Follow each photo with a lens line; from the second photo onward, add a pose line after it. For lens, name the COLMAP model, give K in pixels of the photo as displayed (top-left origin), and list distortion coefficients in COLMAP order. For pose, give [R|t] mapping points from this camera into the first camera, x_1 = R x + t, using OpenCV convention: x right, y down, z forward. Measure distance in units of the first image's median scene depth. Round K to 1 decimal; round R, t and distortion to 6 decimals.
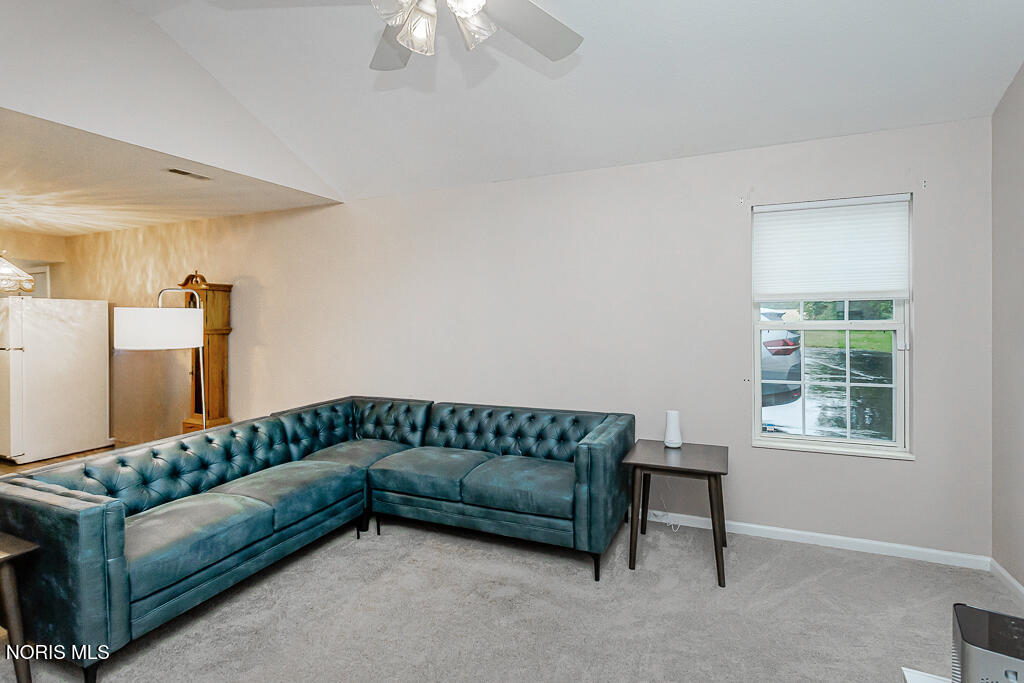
lens RADIAL K [[523.4, 0, 508.3], [0, 523.4, 314.1], [0, 0, 1]] dist [-0.000478, -0.000331]
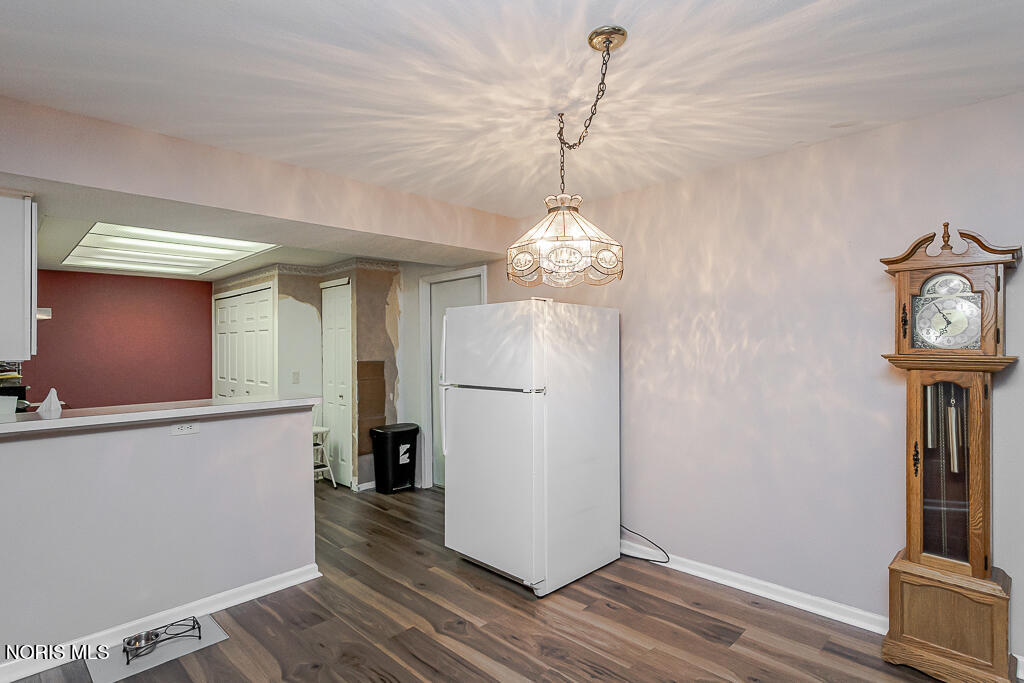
lens RADIAL K [[516.8, 0, 512.0], [0, 516.8, 341.5], [0, 0, 1]] dist [0.001719, -0.000148]
pose [[0.936757, 0.001506, -0.349976, -0.773717], [-0.002929, 0.999989, -0.003538, 0.015337], [0.349967, 0.004340, 0.936752, 0.469540]]
